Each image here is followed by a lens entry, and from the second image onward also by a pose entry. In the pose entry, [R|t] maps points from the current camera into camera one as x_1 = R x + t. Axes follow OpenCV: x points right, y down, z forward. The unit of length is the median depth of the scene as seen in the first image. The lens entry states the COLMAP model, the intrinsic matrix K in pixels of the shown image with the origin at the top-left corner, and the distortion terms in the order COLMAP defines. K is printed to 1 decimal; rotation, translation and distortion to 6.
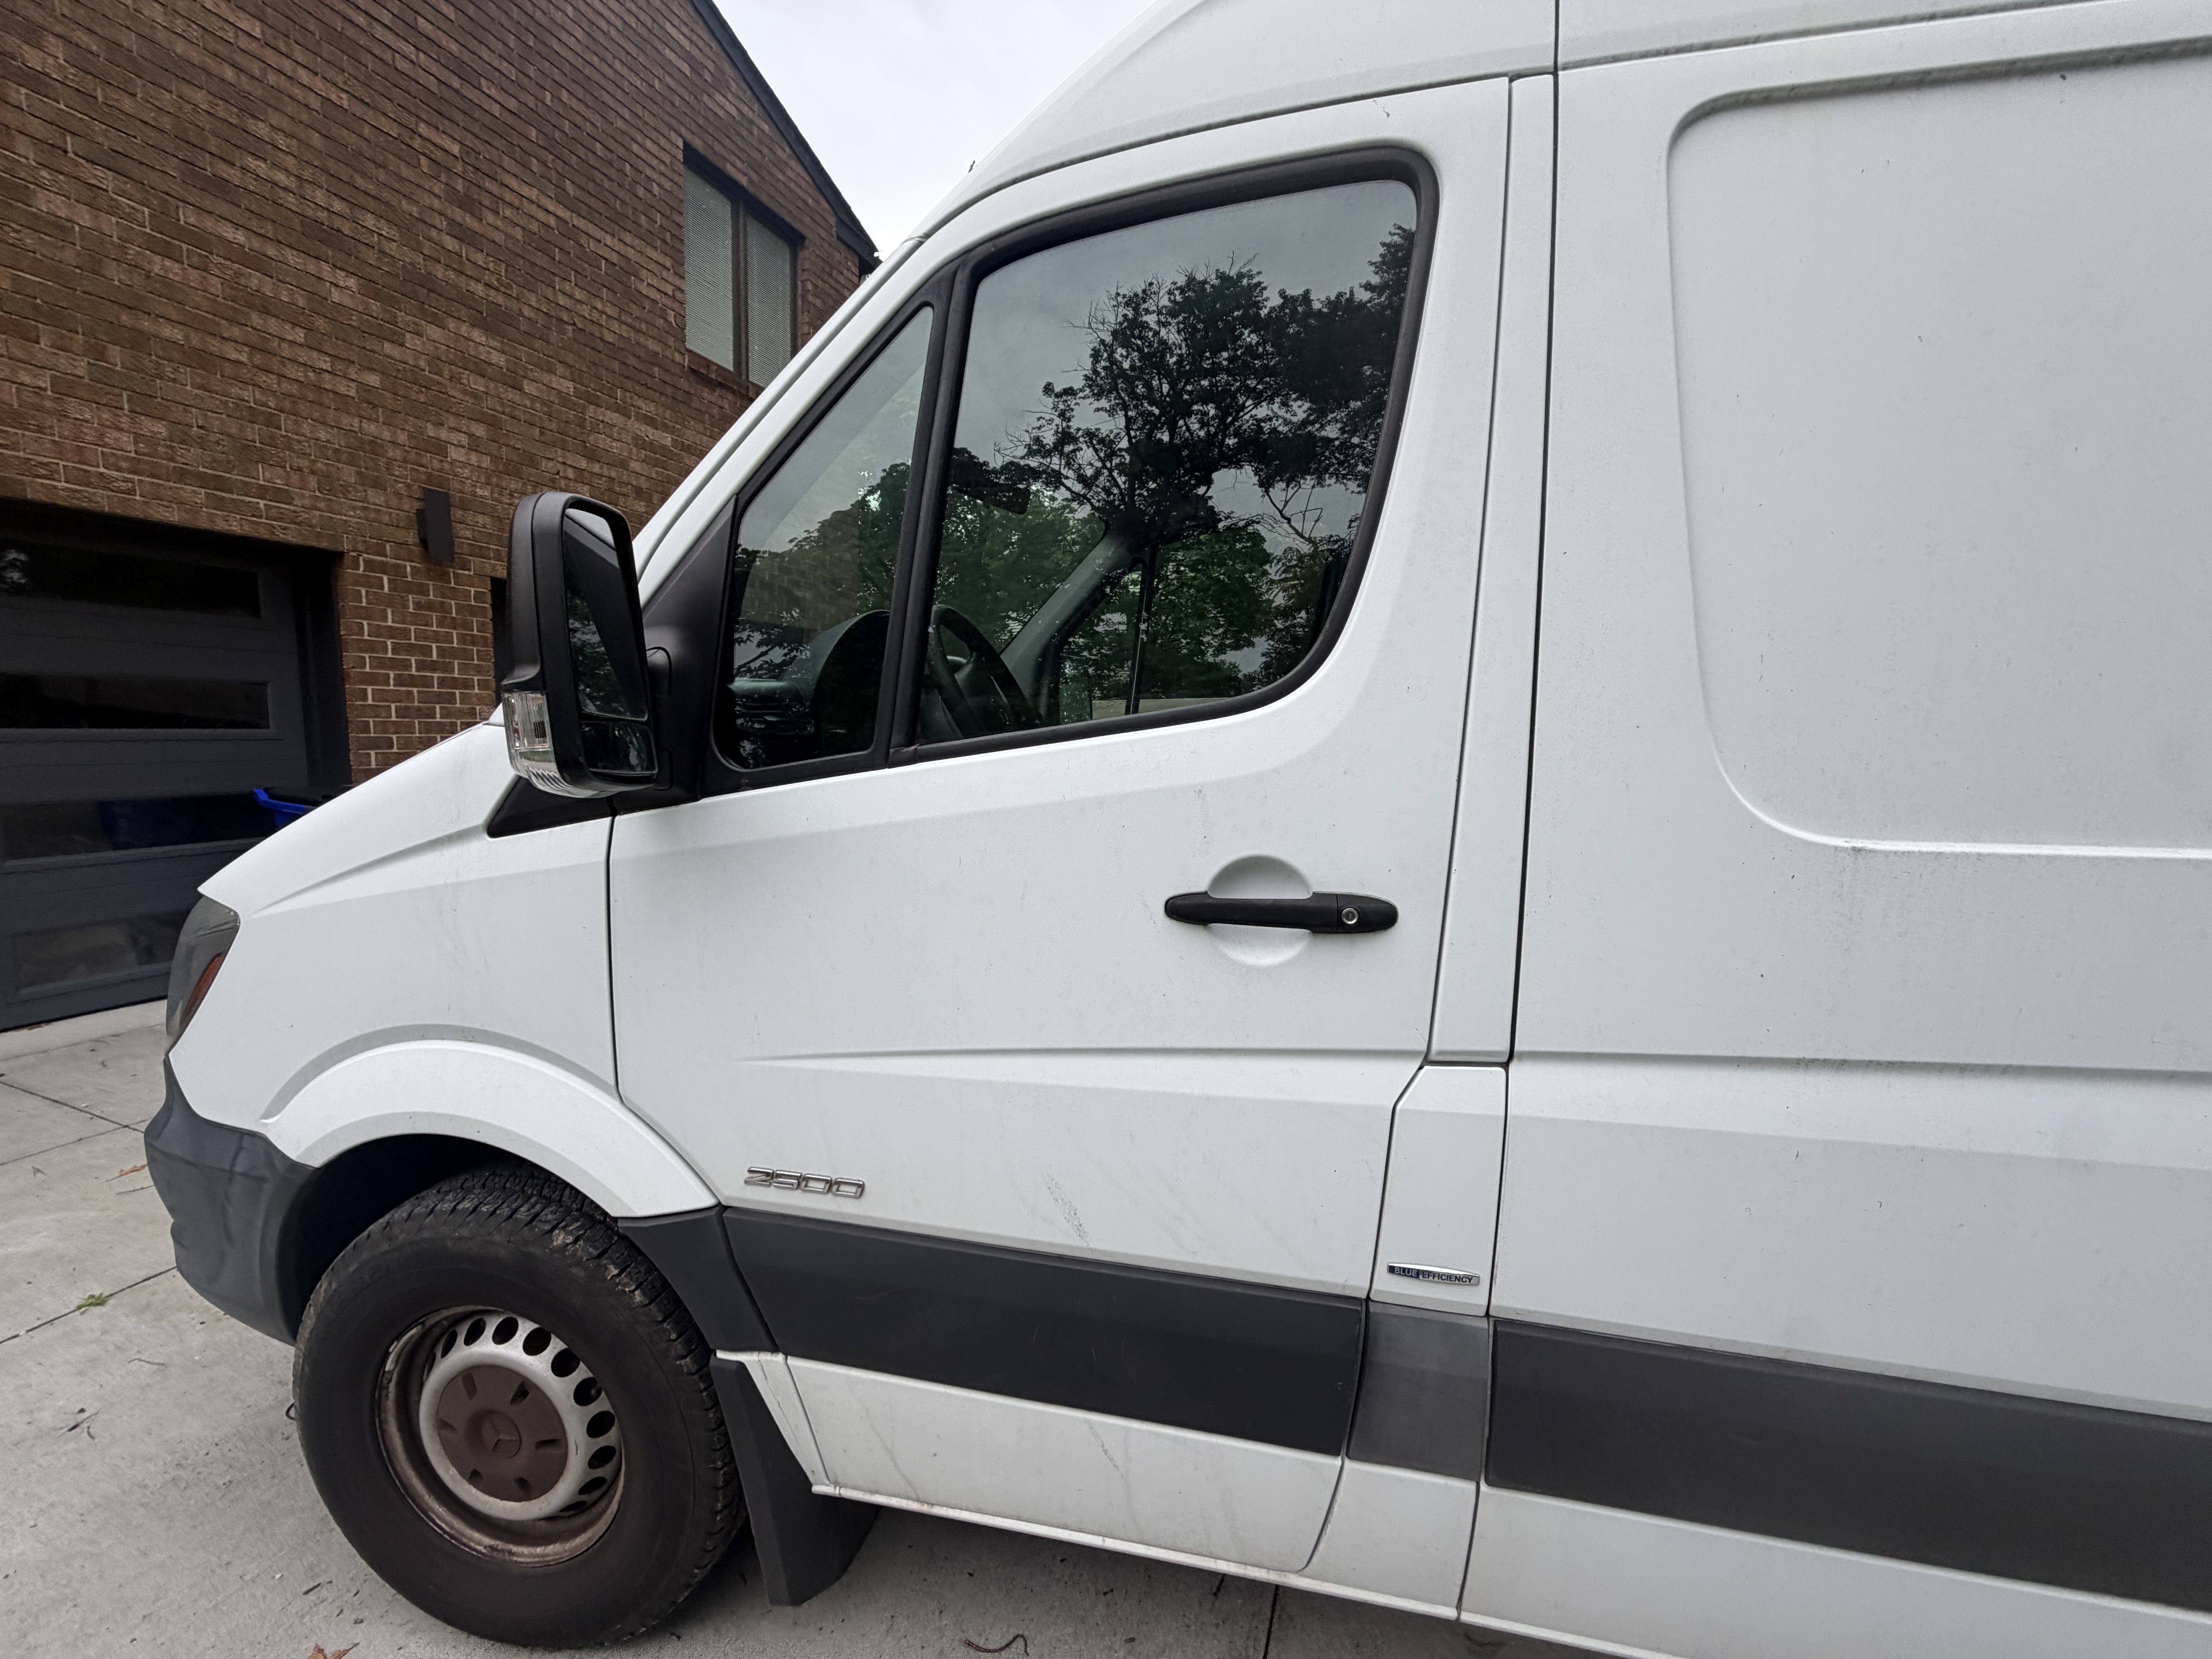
lens RADIAL K [[873.9, 0, 1106.0], [0, 873.9, 829.5], [0, 0, 1]] dist [-0.002069, 0.000395]
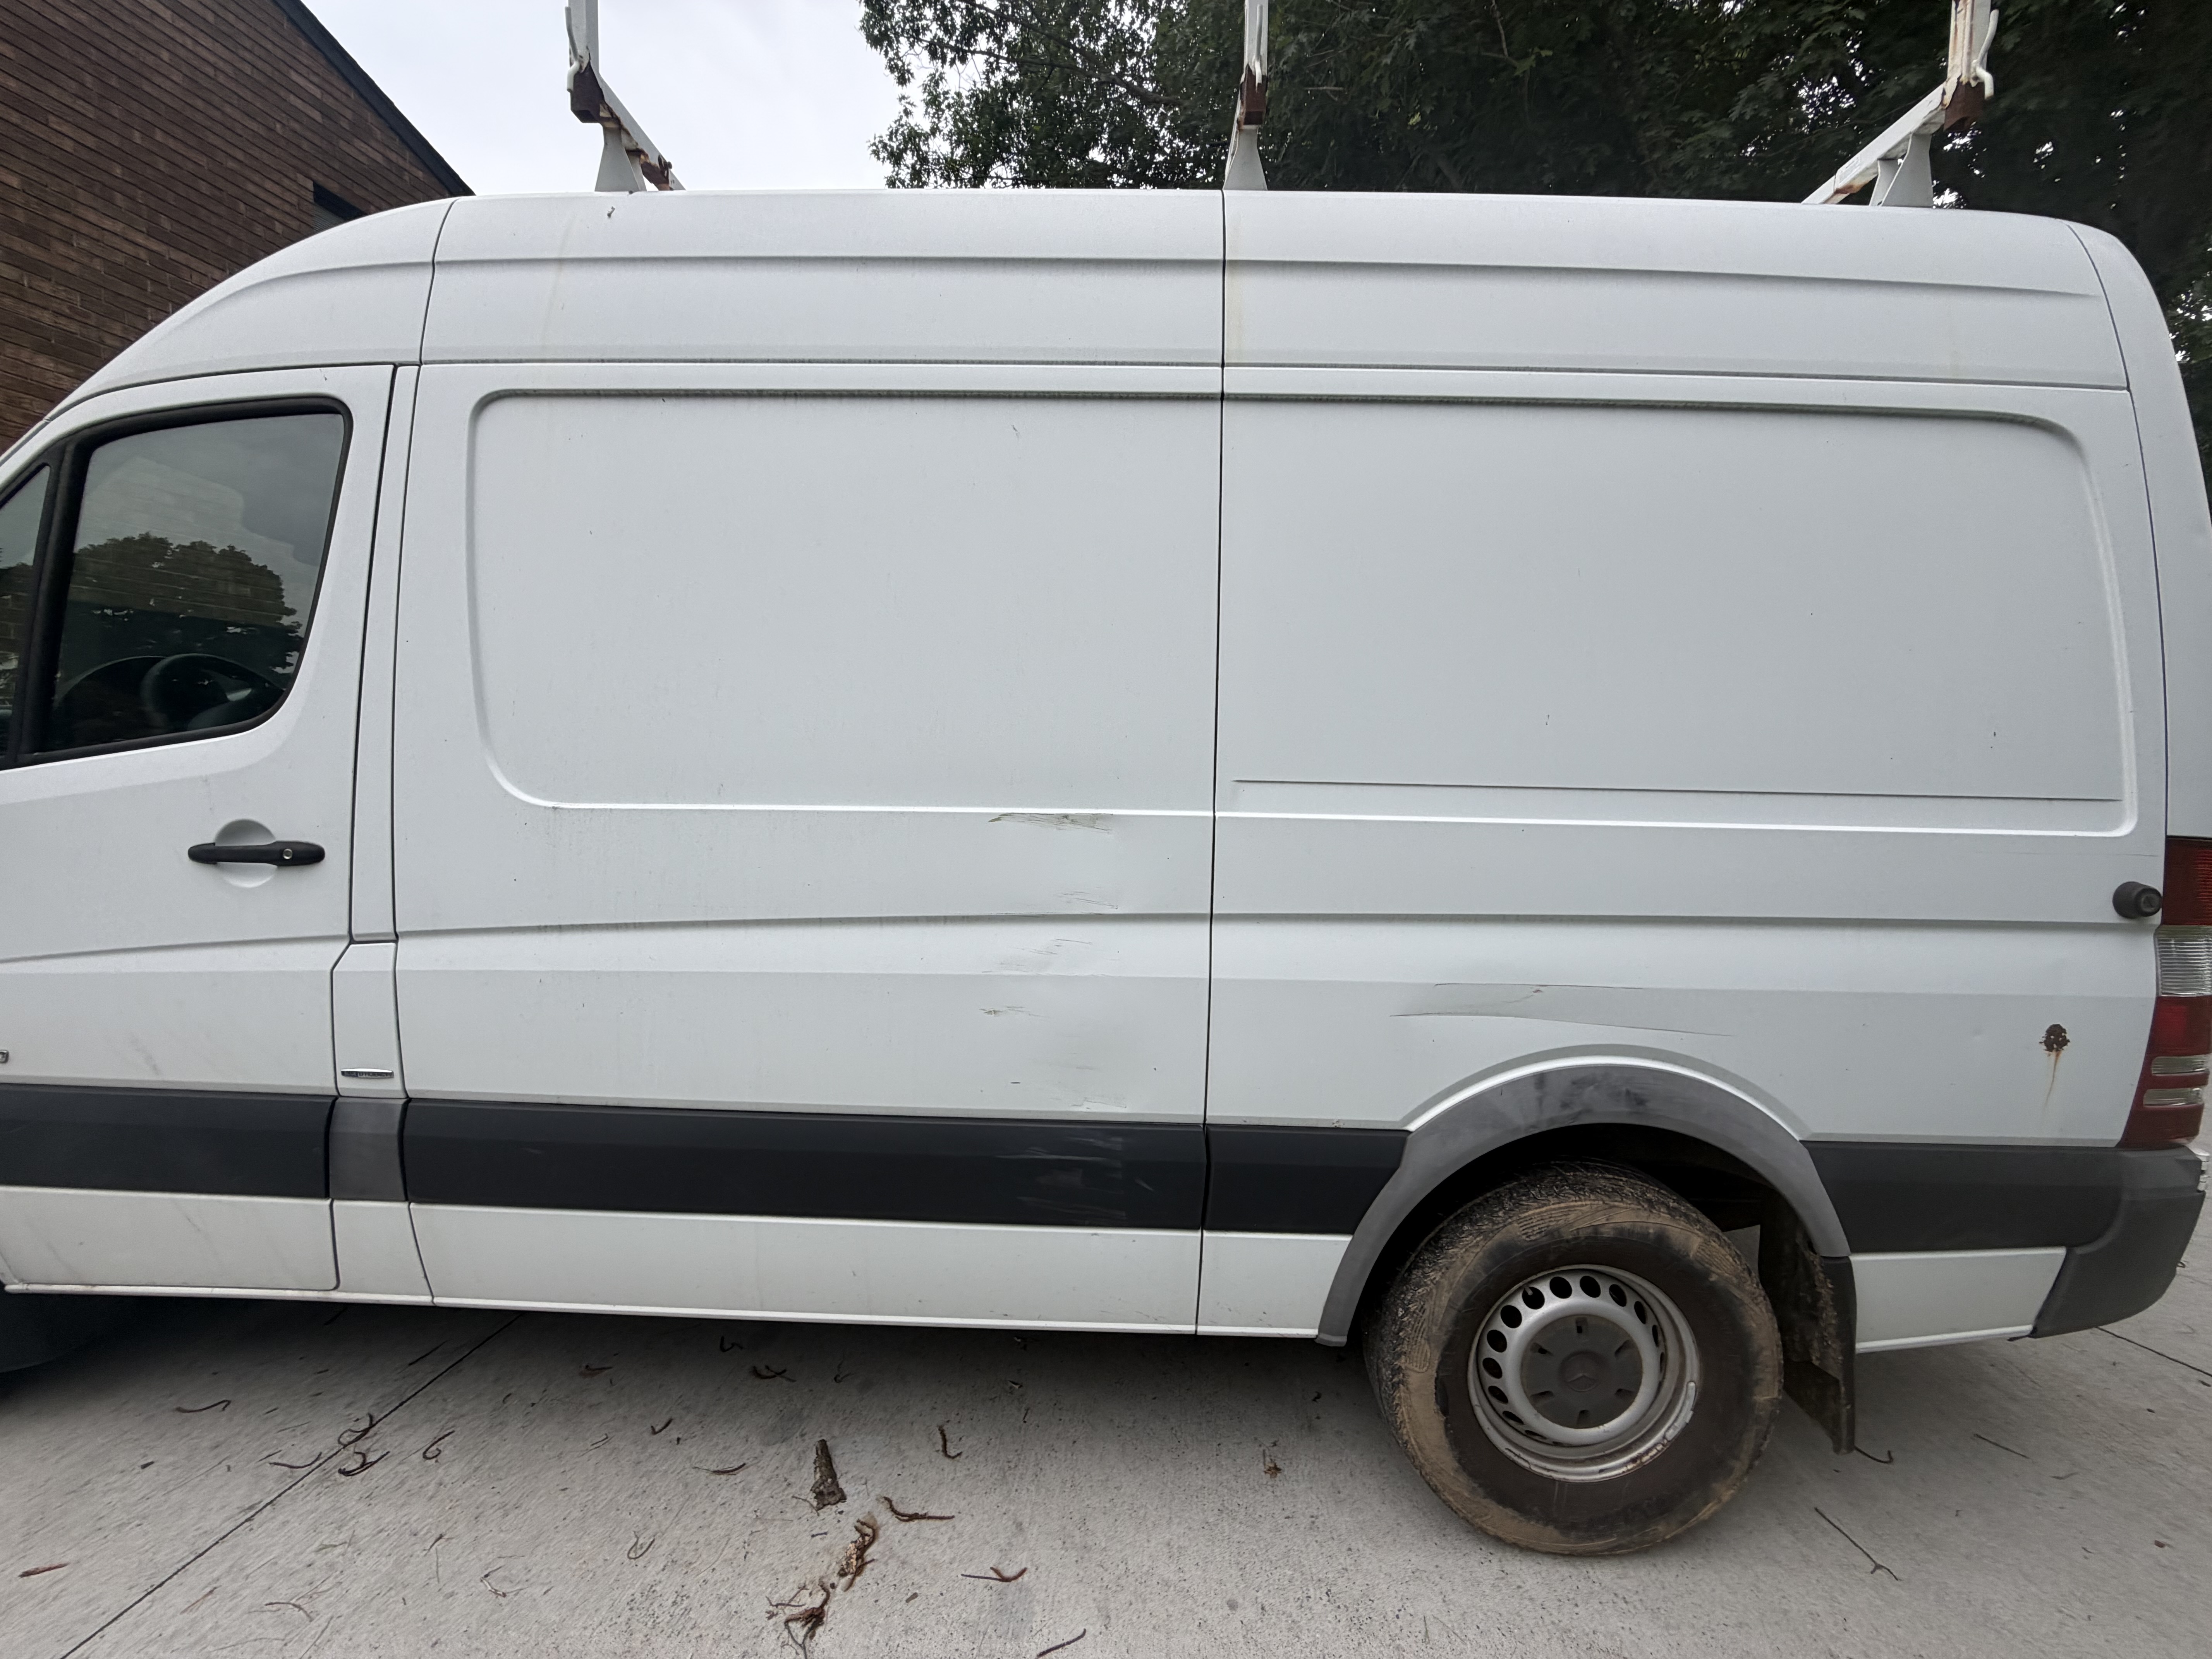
lens RADIAL K [[873.9, 0, 1106.0], [0, 873.9, 829.5], [0, 0, 1]] dist [-0.002069, 0.000395]
pose [[0.985378, -0.012563, 0.169916, 0.308575], [0.017866, 0.999399, -0.029719, 0.026204], [-0.169441, 0.032320, 0.985010, -0.181420]]
